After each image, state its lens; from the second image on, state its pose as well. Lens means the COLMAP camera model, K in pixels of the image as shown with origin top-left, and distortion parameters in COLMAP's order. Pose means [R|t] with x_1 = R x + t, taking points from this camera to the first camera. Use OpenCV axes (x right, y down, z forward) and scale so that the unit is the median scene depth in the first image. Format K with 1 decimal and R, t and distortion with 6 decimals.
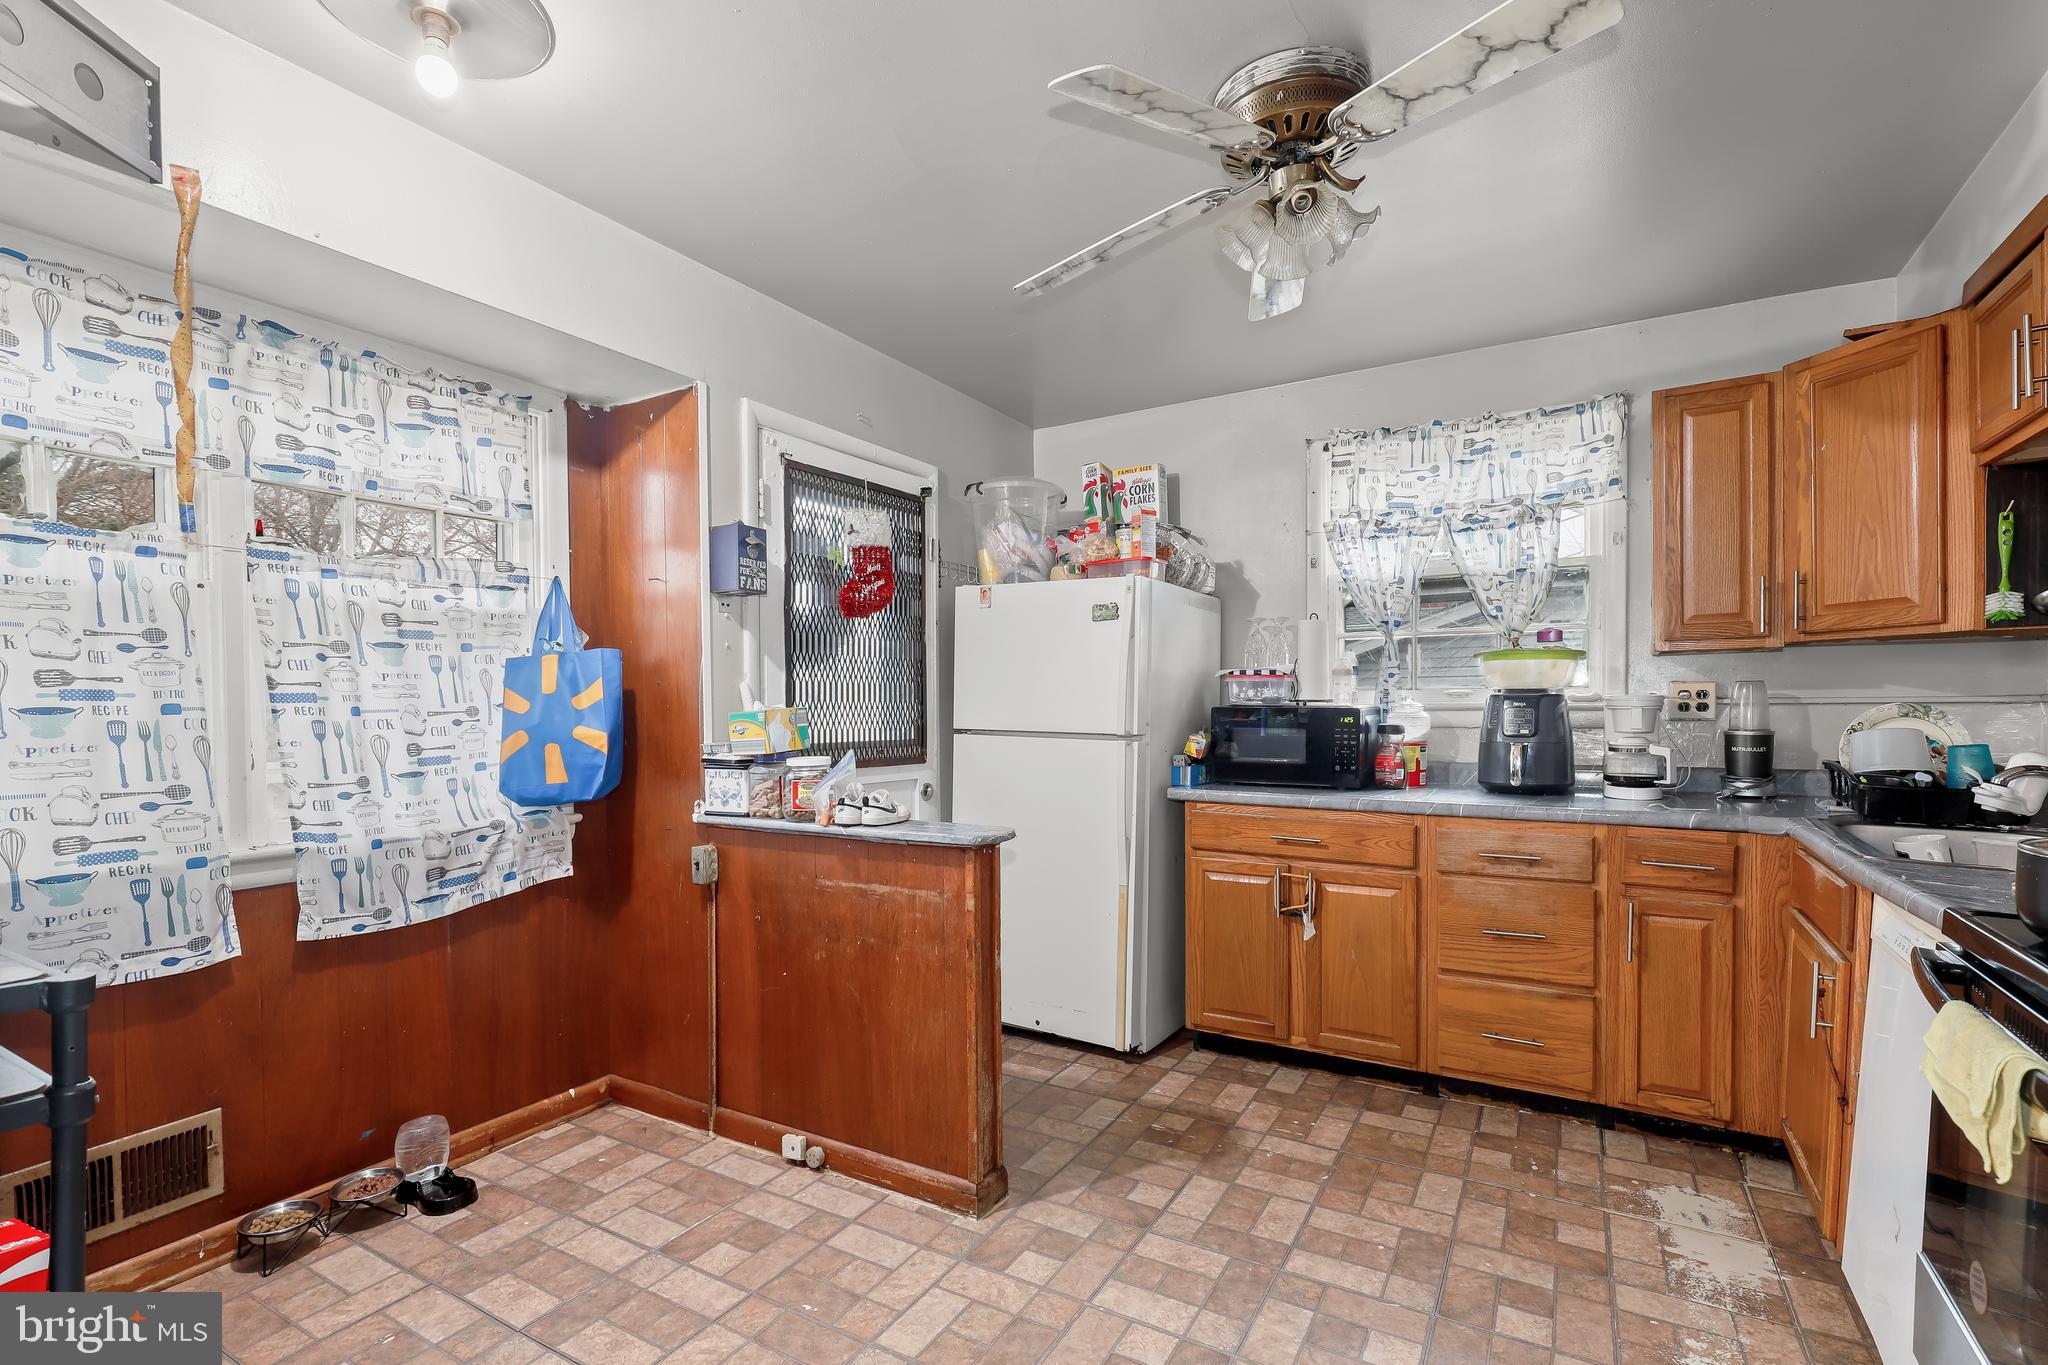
lens RADIAL K [[941.6, 0, 1026.6], [0, 941.6, 708.0], [0, 0, 1]] dist [-0.002078, -0.000346]
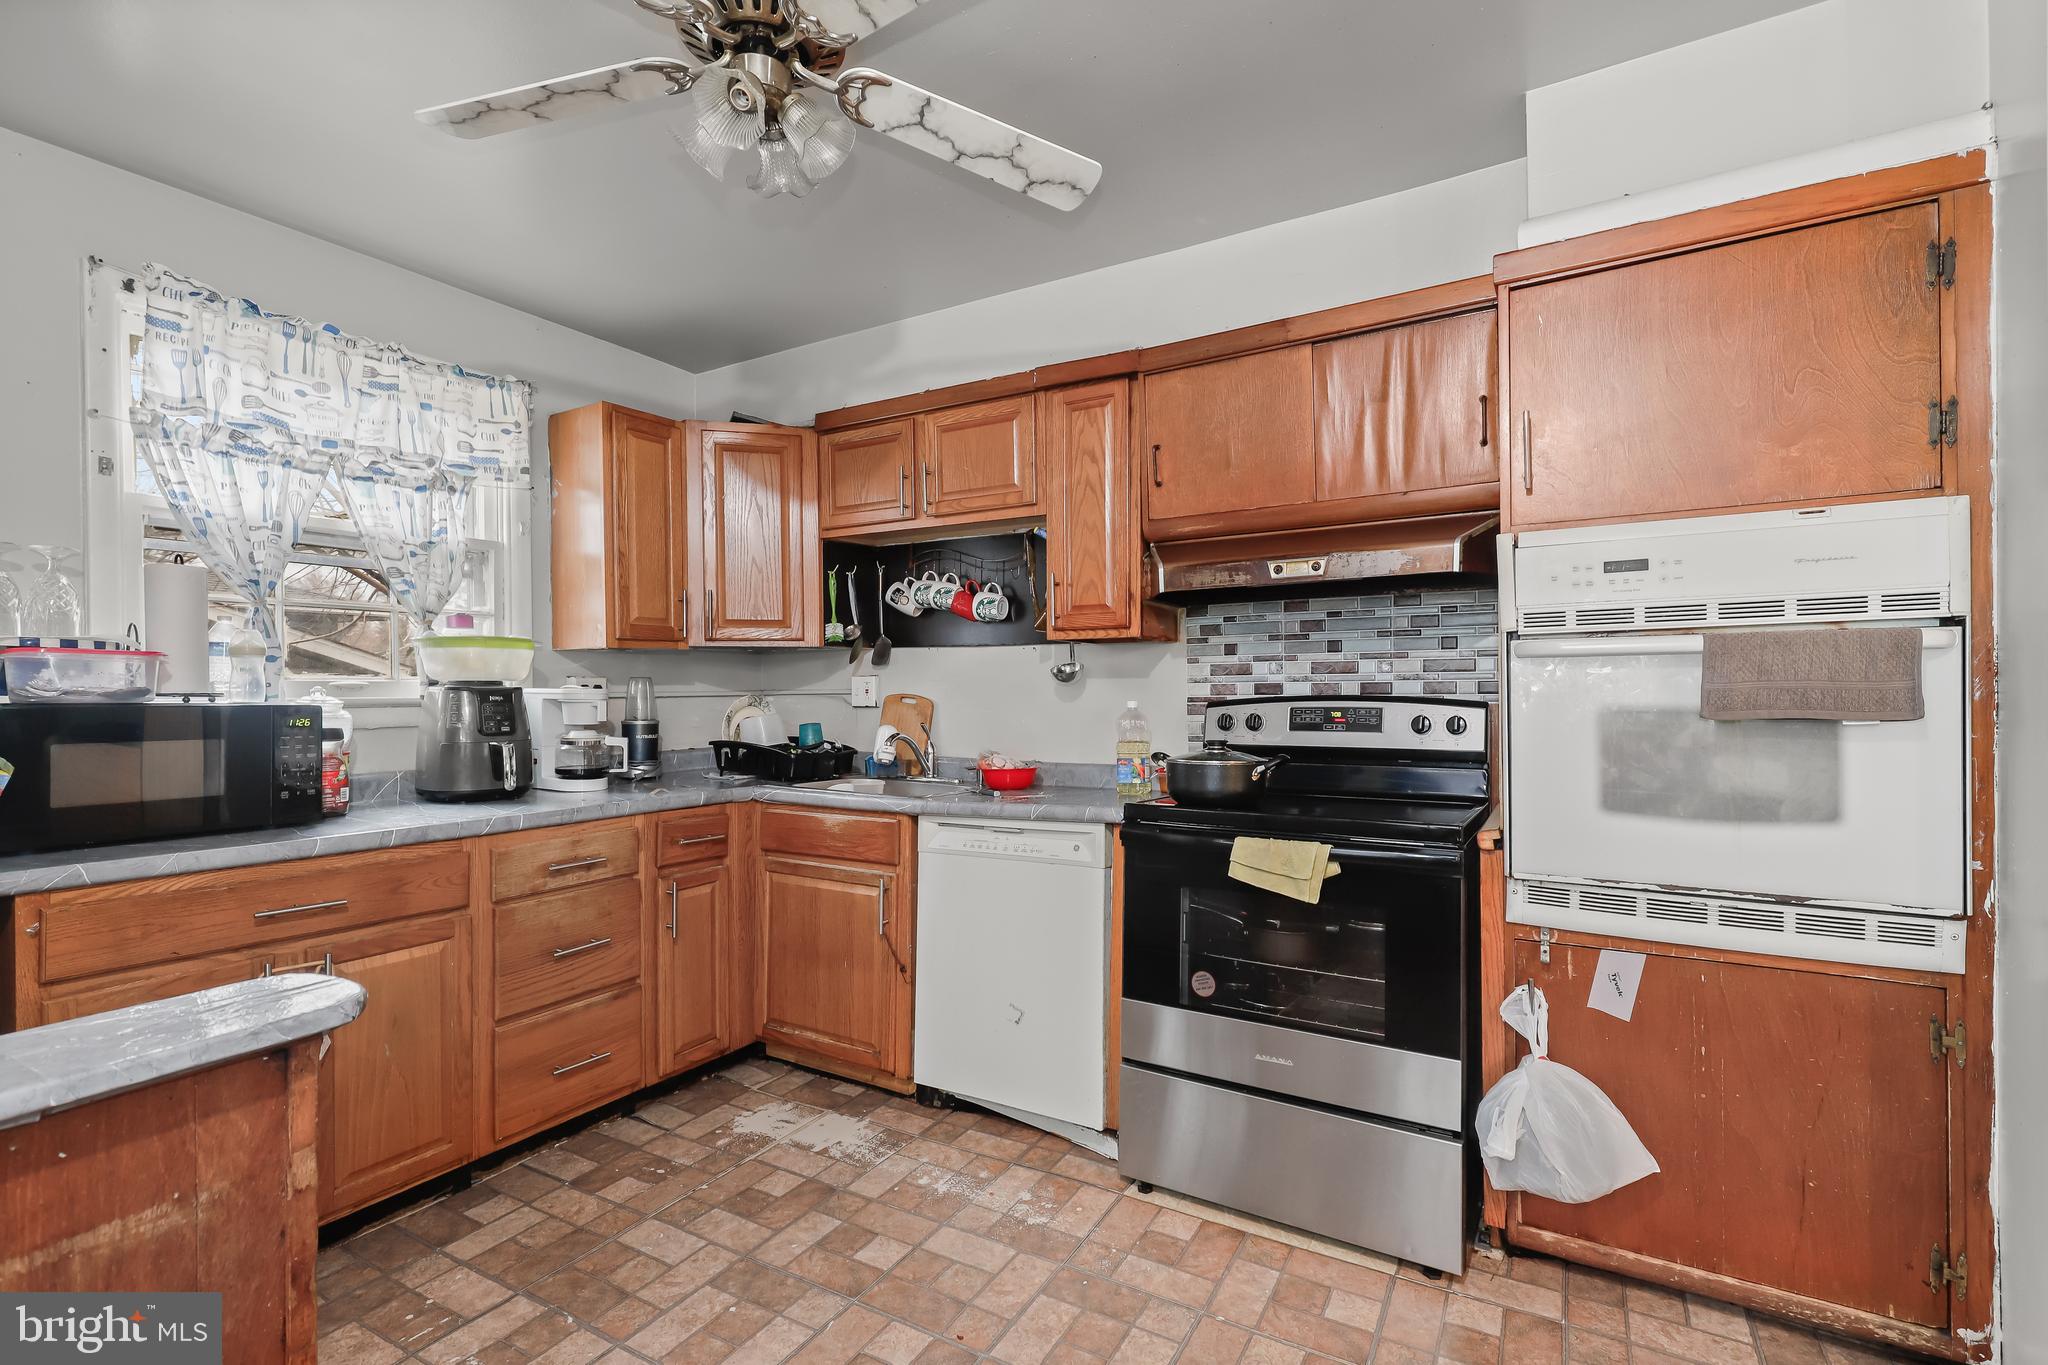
lens RADIAL K [[923.9, 0, 1042.0], [0, 923.9, 685.3], [0, 0, 1]] dist [0.000251, 0.000333]
pose [[-0.008226, 0.012052, 0.999894, -0.377645], [0.013170, 0.999842, -0.011943, 0.000655], [-0.999879, 0.013071, -0.008383, 0.533477]]
